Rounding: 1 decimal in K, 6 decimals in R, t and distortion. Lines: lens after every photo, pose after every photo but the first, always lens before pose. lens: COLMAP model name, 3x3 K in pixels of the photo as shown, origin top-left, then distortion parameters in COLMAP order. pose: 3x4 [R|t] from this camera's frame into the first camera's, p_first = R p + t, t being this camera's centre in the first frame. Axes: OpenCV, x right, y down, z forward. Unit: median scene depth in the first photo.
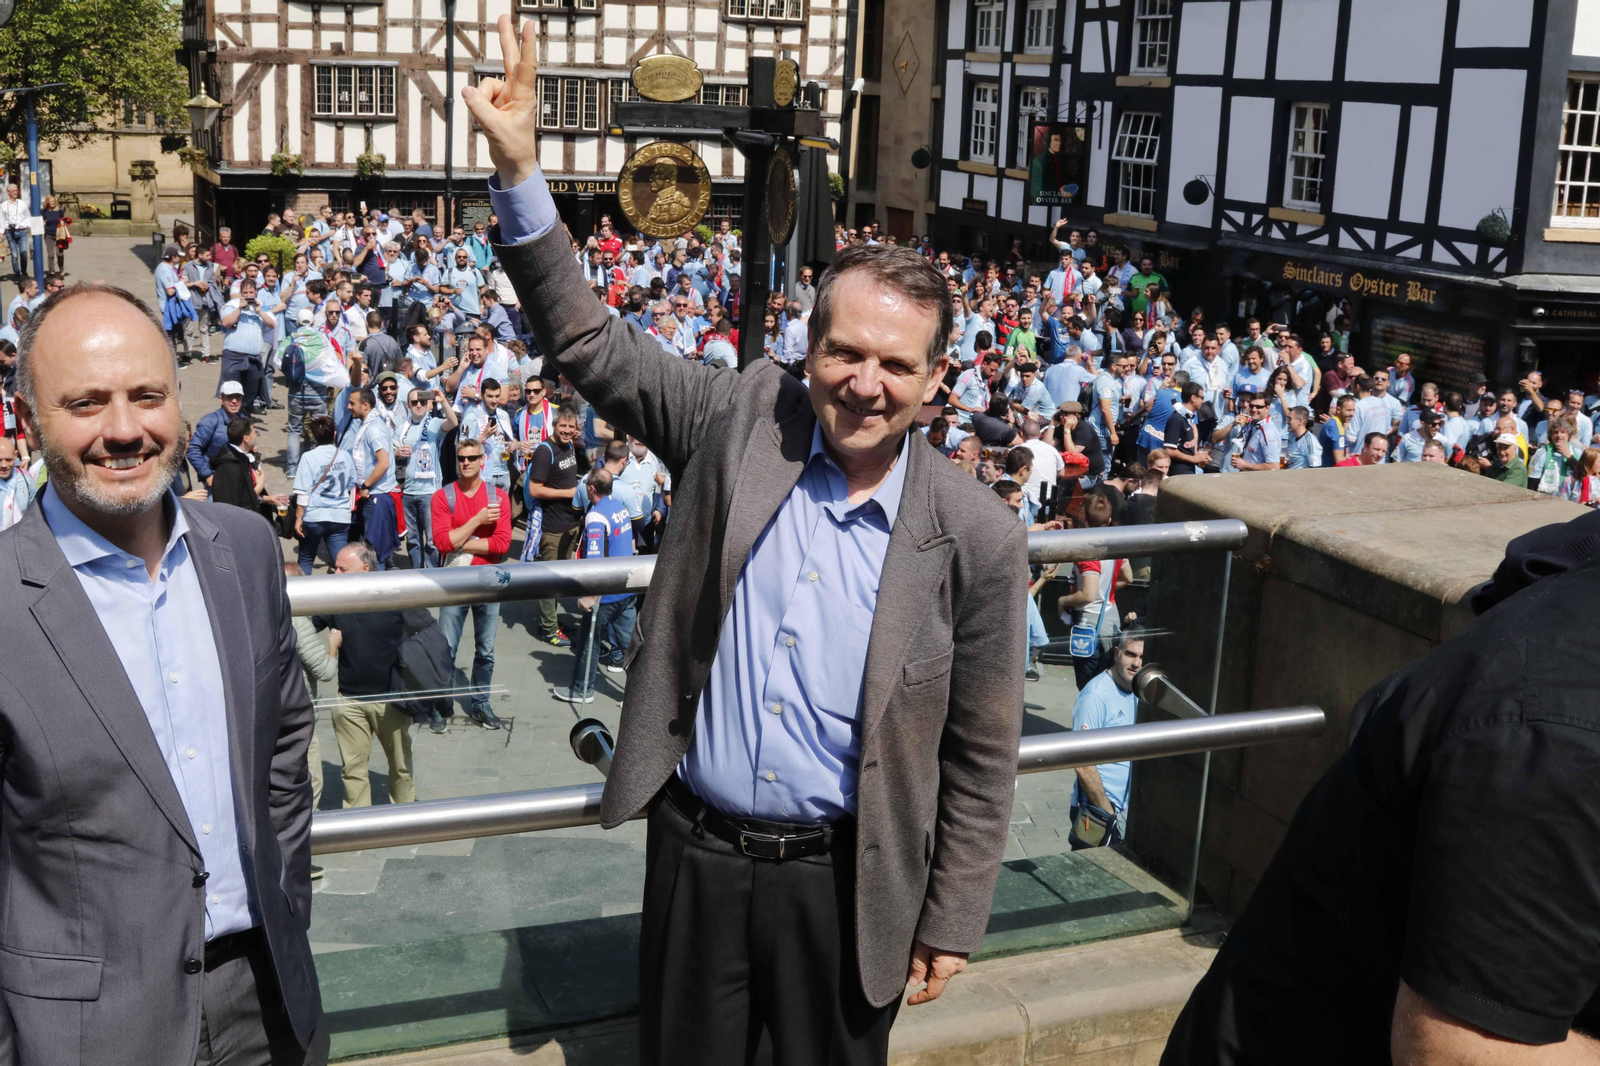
lens RADIAL K [[1810.9, 0, 830.7], [0, 1810.9, 519.4], [0, 0, 1]] dist [-0.096572, 0.000000]
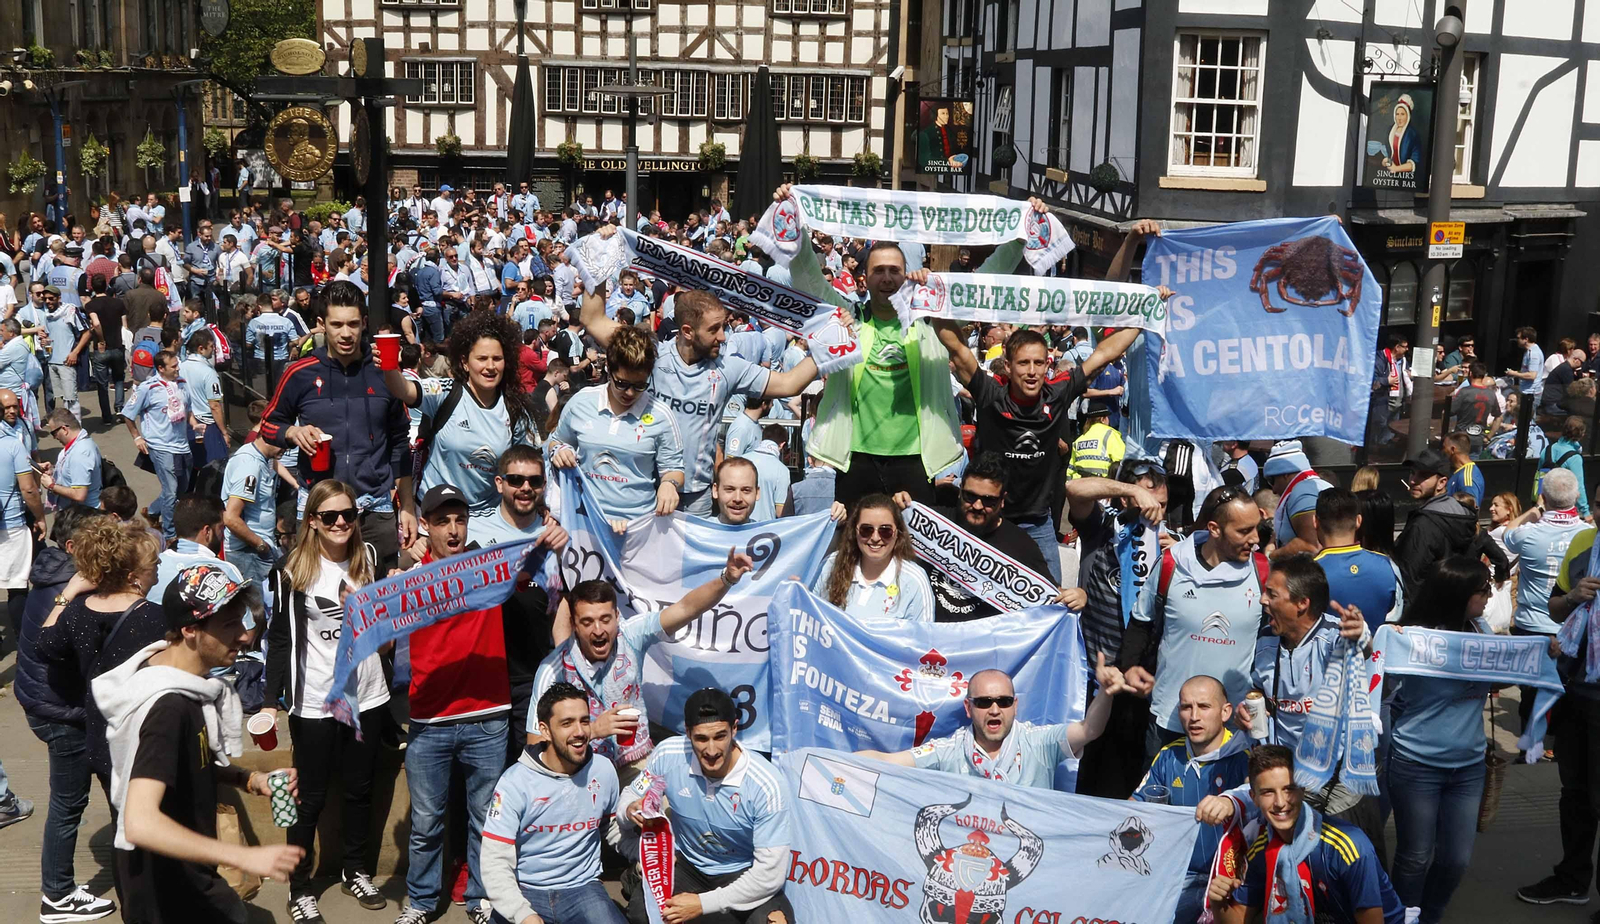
lens RADIAL K [[1813.6, 0, 816.9], [0, 1813.6, 503.1], [0, 0, 1]] dist [-0.093922, 0.000000]
pose [[0.952392, 0.051944, -0.300420, 0.343244], [-0.056464, 0.998384, -0.006378, 0.031534], [0.299603, 0.023037, 0.953786, -0.053244]]
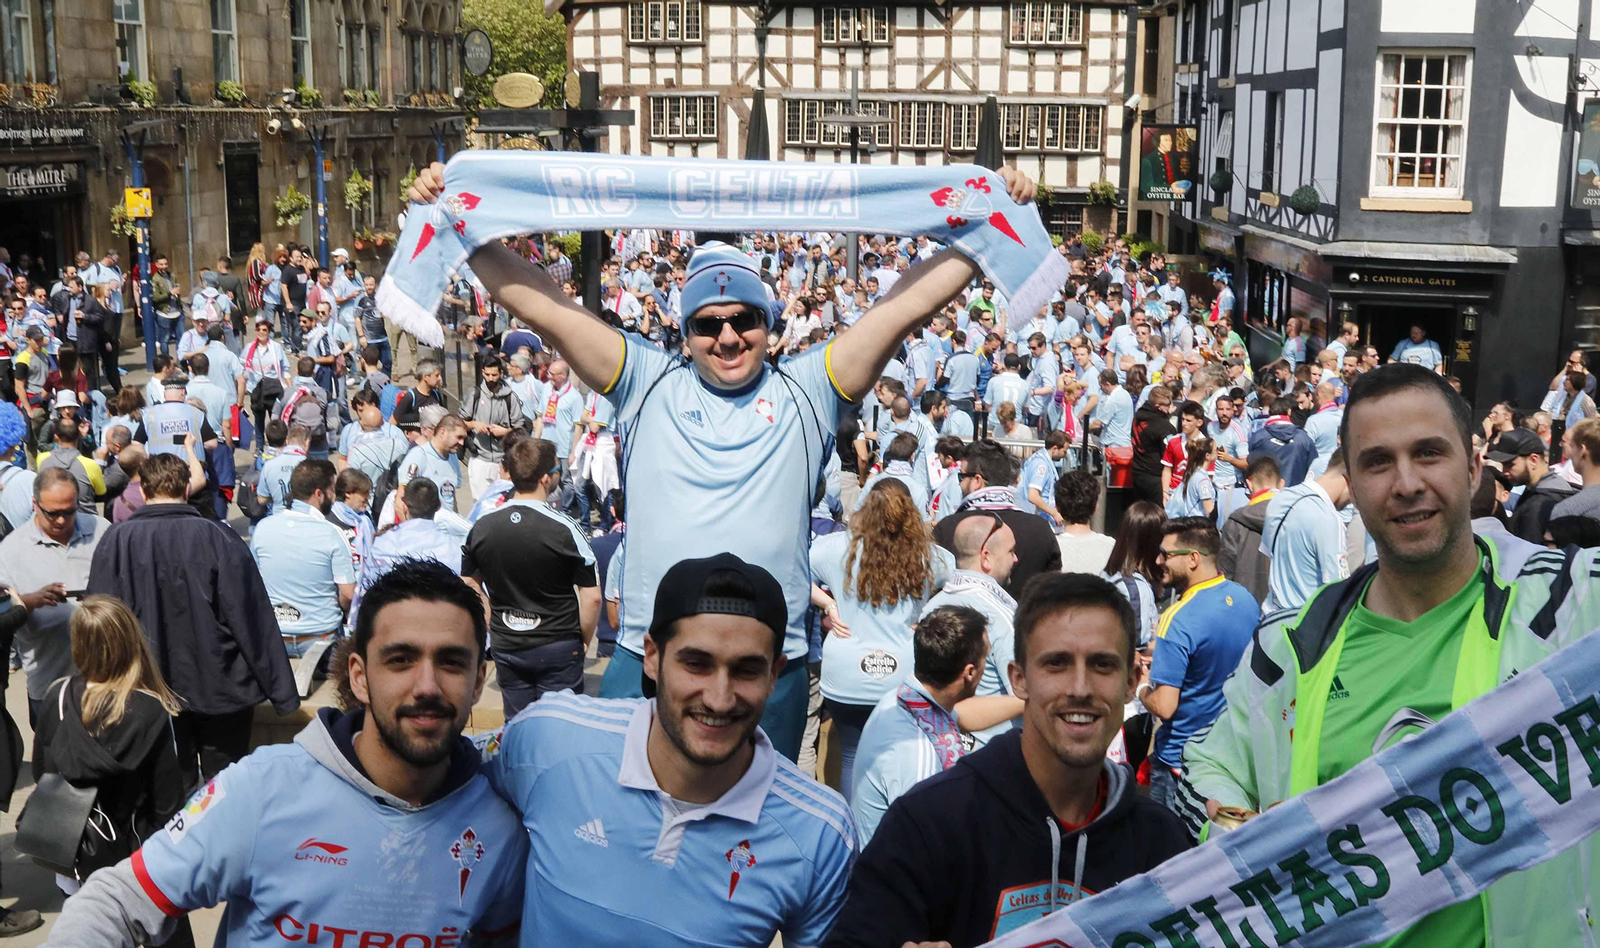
lens RADIAL K [[1809.9, 0, 803.9], [0, 1809.9, 525.1], [0, 0, 1]] dist [-0.095140, 0.000000]
pose [[0.890989, 0.065756, -0.449238, 0.378287], [-0.075144, 0.997168, -0.003078, 0.036204], [0.447763, 0.036500, 0.893407, -0.052751]]
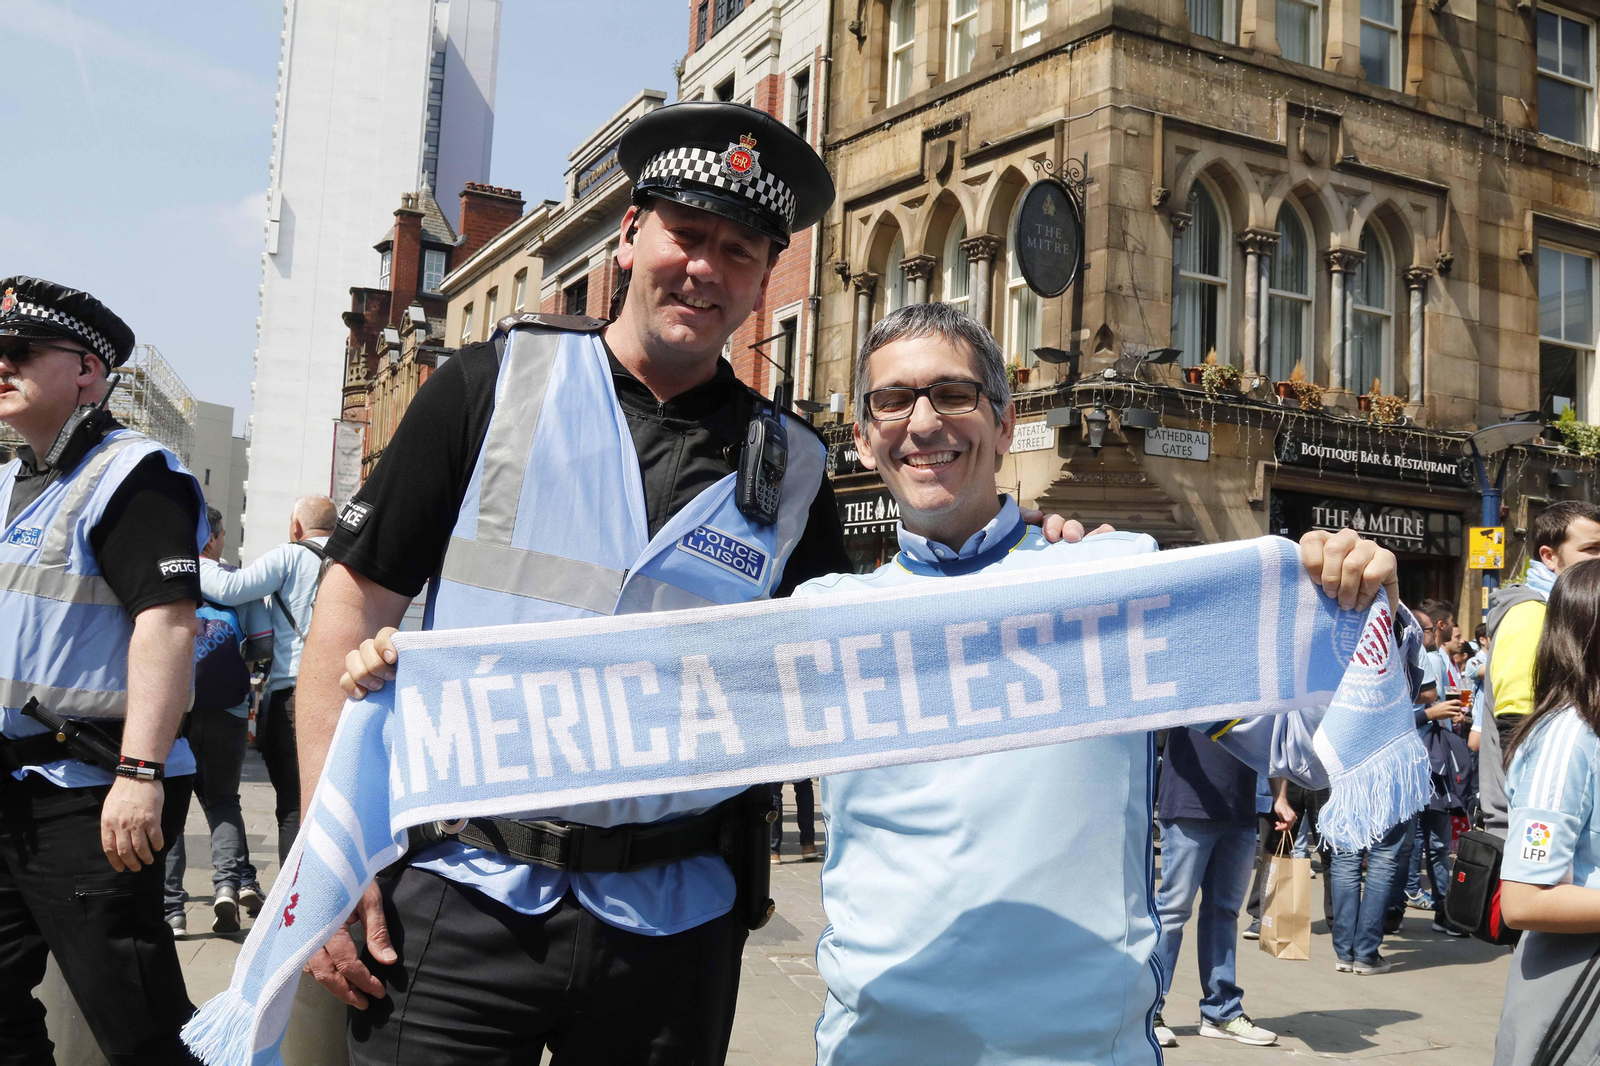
lens RADIAL K [[1810.9, 0, 801.7], [0, 1810.9, 526.8], [0, 0, 1]] dist [-0.096572, 0.000000]
pose [[0.148560, -0.113120, -0.982412, 0.237105], [-0.270445, 0.950917, -0.150390, 0.042809], [0.951204, 0.288030, 0.110675, 0.277703]]
